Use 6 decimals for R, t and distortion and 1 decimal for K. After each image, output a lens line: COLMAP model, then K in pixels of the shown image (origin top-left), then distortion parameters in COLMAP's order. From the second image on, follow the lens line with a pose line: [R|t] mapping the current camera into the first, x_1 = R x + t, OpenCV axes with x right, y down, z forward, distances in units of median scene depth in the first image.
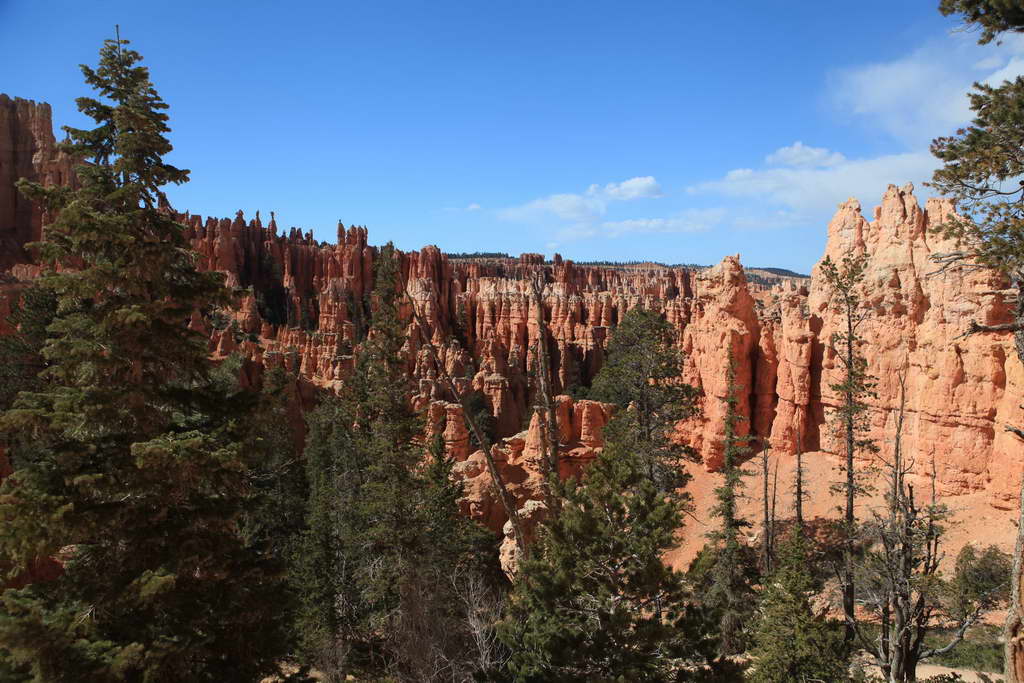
lens RADIAL K [[703.2, 0, 512.0], [0, 703.2, 341.5], [0, 0, 1]] dist [-0.113157, 0.088343]
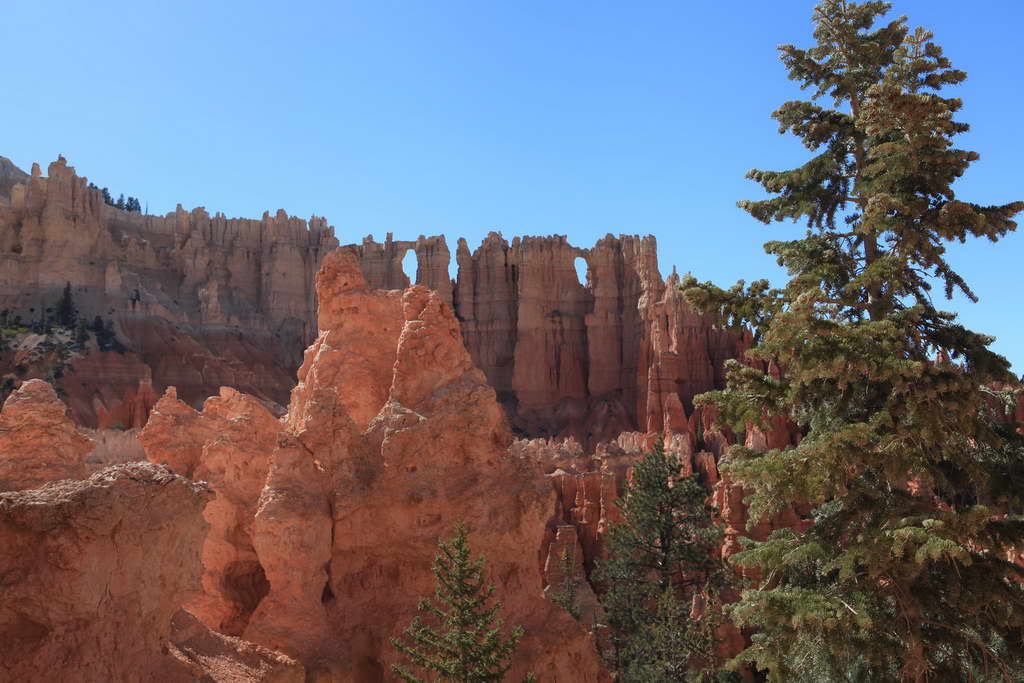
lens RADIAL K [[964.4, 0, 512.0], [0, 964.4, 341.5], [0, 0, 1]] dist [-0.015000, -0.005389]
pose [[0.740384, -0.110045, -0.663115, -0.313829], [-0.017811, 0.982950, -0.183009, -0.044821], [0.671948, 0.147308, 0.725801, 0.346199]]
